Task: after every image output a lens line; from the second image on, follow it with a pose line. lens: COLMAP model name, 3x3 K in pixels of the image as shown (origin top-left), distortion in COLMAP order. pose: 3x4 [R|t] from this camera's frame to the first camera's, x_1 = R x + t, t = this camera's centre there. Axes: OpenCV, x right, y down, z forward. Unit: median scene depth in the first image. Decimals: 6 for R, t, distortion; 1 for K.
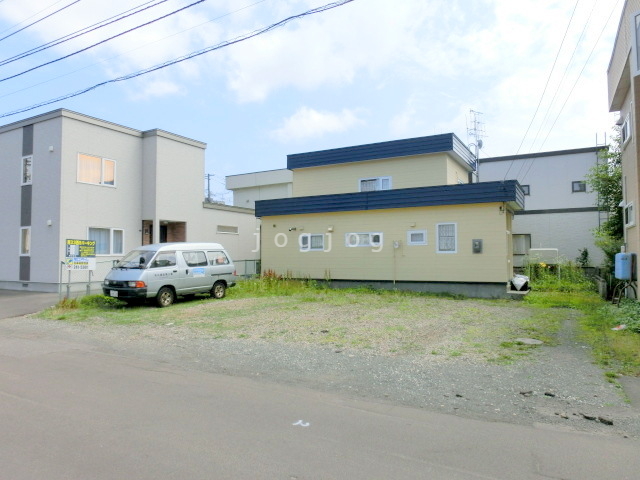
lens RADIAL K [[449.1, 0, 305.7], [0, 449.1, 241.0], [0, 0, 1]] dist [-0.038742, 0.002446]
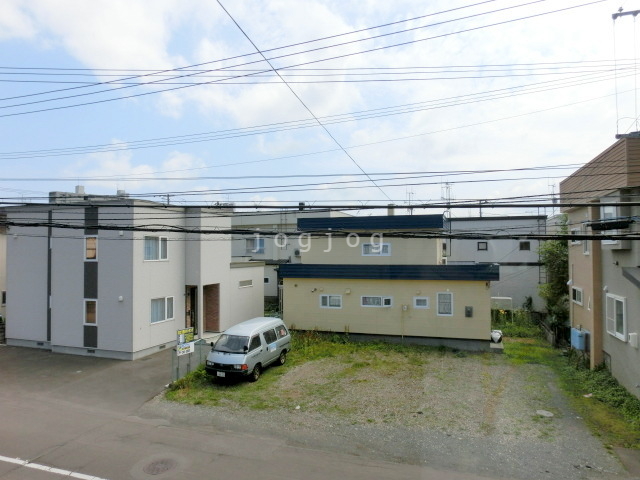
lens RADIAL K [[449.1, 0, 305.7], [0, 449.1, 241.0], [0, 0, 1]] dist [-0.038742, 0.002446]
pose [[0.984773, 0.001163, 0.173841, -0.298623], [-0.003130, 0.999934, 0.011038, -0.196083], [-0.173817, -0.011414, 0.984712, -0.200759]]
